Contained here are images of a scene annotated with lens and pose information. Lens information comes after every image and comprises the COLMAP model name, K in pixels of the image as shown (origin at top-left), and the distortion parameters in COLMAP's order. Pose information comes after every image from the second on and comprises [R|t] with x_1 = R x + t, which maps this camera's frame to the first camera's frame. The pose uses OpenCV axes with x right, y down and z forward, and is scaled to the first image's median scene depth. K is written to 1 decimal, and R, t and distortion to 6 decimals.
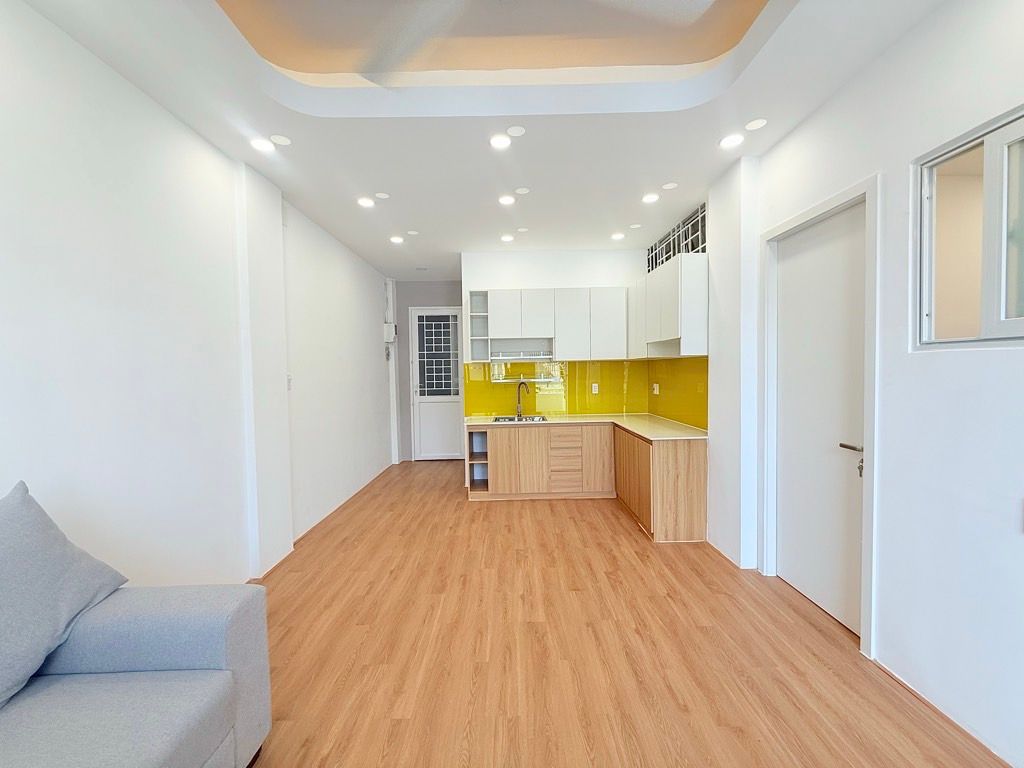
lens RADIAL K [[408.2, 0, 509.6], [0, 408.2, 382.3], [0, 0, 1]] dist [-0.000583, 0.000005]
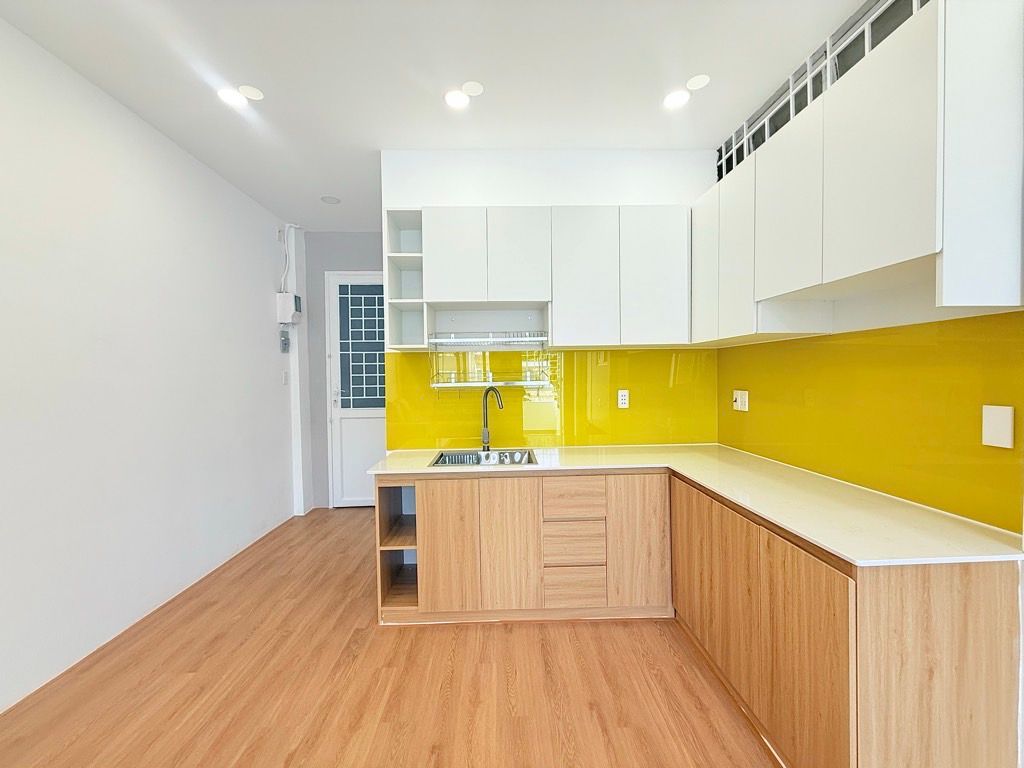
lens RADIAL K [[408.2, 0, 509.6], [0, 408.2, 382.3], [0, 0, 1]] dist [-0.000583, 0.000005]
pose [[0.999717, 0.002586, 0.023646, 0.046833], [-0.002256, 0.999900, -0.013984, 0.000935], [-0.023679, 0.013927, 0.999623, 0.500061]]
